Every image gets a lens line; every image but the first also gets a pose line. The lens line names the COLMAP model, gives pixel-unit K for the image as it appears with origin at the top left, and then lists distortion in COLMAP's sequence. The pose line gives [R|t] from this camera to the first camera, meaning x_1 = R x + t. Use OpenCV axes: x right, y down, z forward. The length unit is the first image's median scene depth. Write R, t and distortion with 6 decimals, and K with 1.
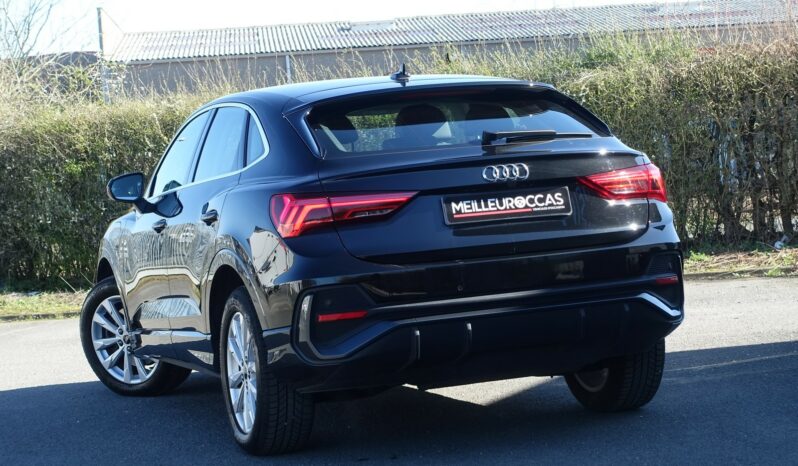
lens RADIAL K [[1746.9, 0, 399.0], [0, 1746.9, 233.0], [0, 0, 1]] dist [0.001852, -0.260278]
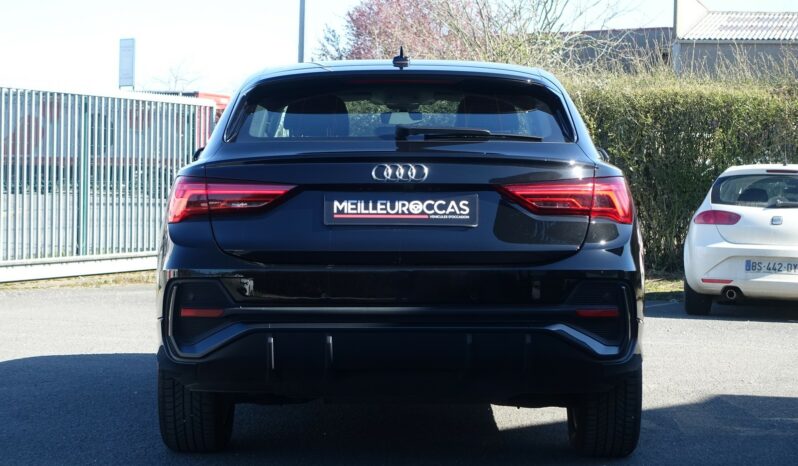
lens RADIAL K [[1746.9, 0, 399.0], [0, 1746.9, 233.0], [0, 0, 1]] dist [0.001852, -0.260278]
pose [[0.934449, 0.093648, -0.343562, 0.367736], [-0.089168, 0.995599, 0.028855, -0.029440], [0.344752, 0.003671, 0.938687, 0.164585]]
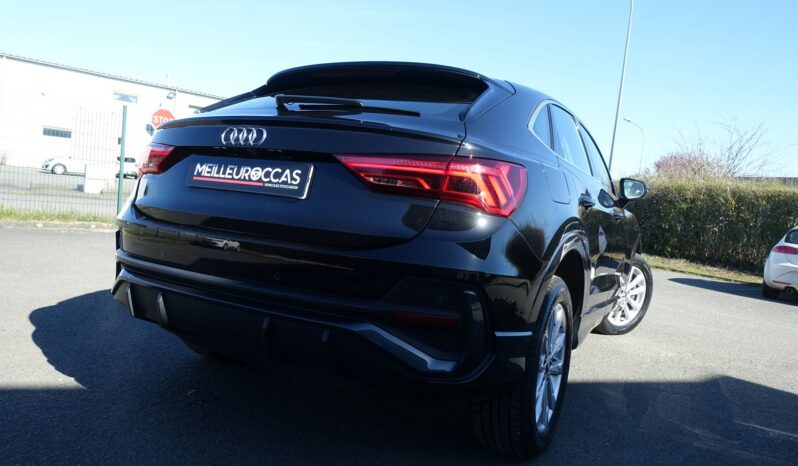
lens RADIAL K [[545.7, 0, 397.8], [0, 545.7, 232.7], [0, 0, 1]] dist [-0.004687, -0.000729]
pose [[0.657808, 0.184872, -0.730144, 0.311412], [-0.170086, 0.980829, 0.095110, -0.026443], [0.733730, 0.061623, 0.676641, 0.875350]]
